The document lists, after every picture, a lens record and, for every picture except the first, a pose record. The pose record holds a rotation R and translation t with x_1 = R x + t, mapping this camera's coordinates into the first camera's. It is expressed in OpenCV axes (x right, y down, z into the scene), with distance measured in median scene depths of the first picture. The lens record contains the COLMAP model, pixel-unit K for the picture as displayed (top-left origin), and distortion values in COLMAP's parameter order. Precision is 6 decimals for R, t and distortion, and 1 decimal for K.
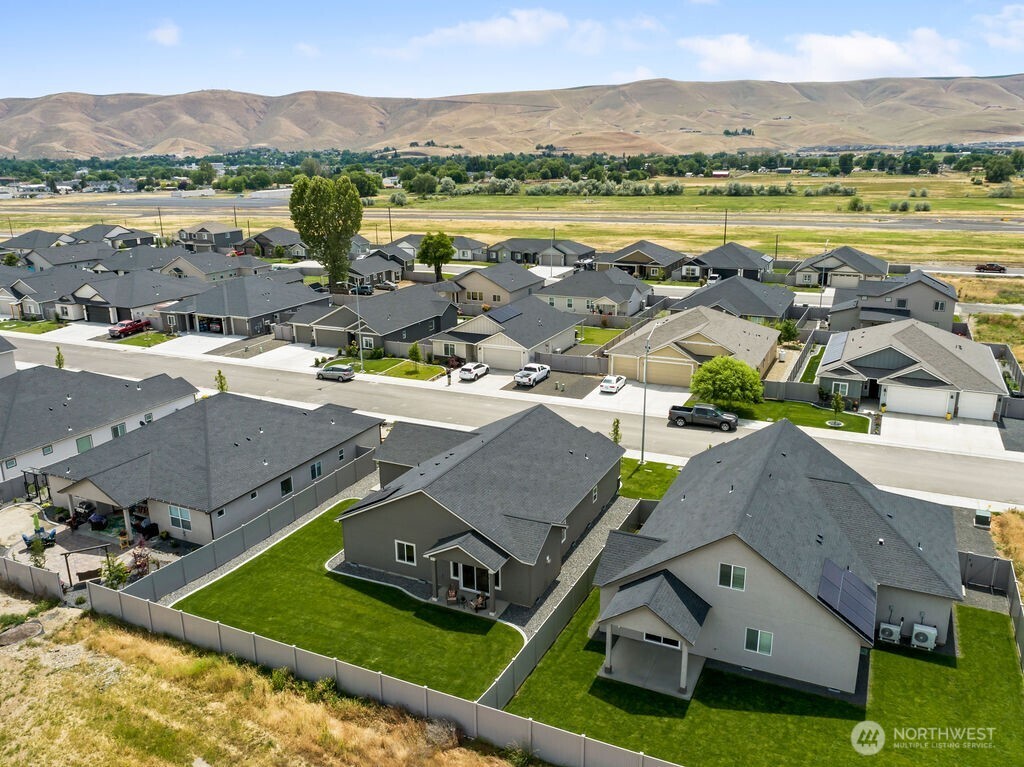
lens RADIAL K [[789.3, 0, 505.7], [0, 789.3, 383.0], [0, 0, 1]] dist [-0.022651, 0.015370]
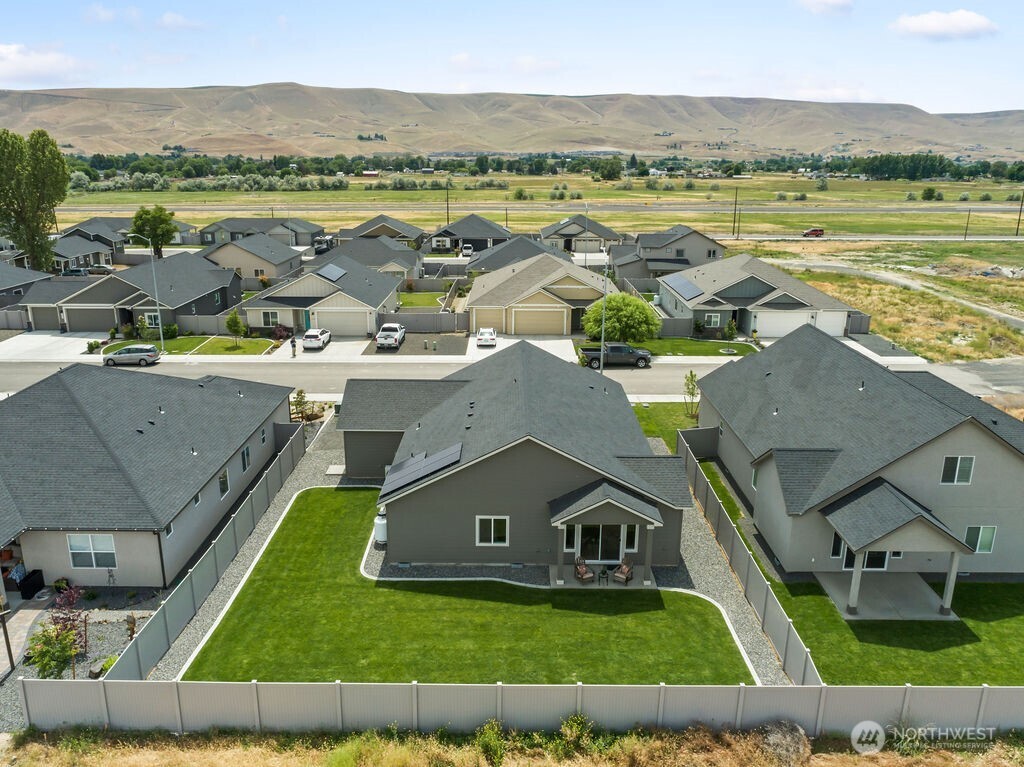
lens RADIAL K [[776.7, 0, 506.4], [0, 776.7, 384.0], [0, 0, 1]] dist [-0.020030, 0.007839]
pose [[0.904500, -0.101455, 0.414230, -0.194216], [0.100949, 0.994622, 0.023179, 0.032334], [-0.414353, 0.020851, 0.909877, 0.168134]]
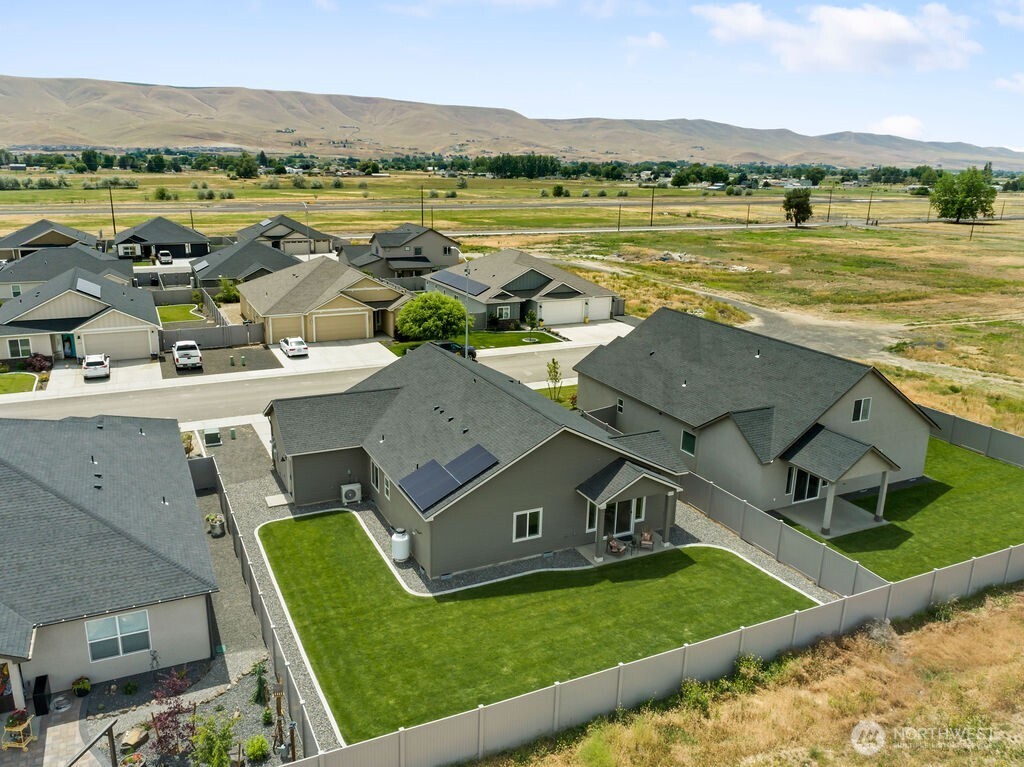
lens RADIAL K [[789.3, 0, 505.7], [0, 789.3, 383.0], [0, 0, 1]] dist [-0.022651, 0.015370]
pose [[0.627216, -0.185393, 0.756459, -0.331313], [0.187101, 0.978681, 0.084720, 0.008739], [-0.756038, 0.088396, 0.648531, 0.255683]]
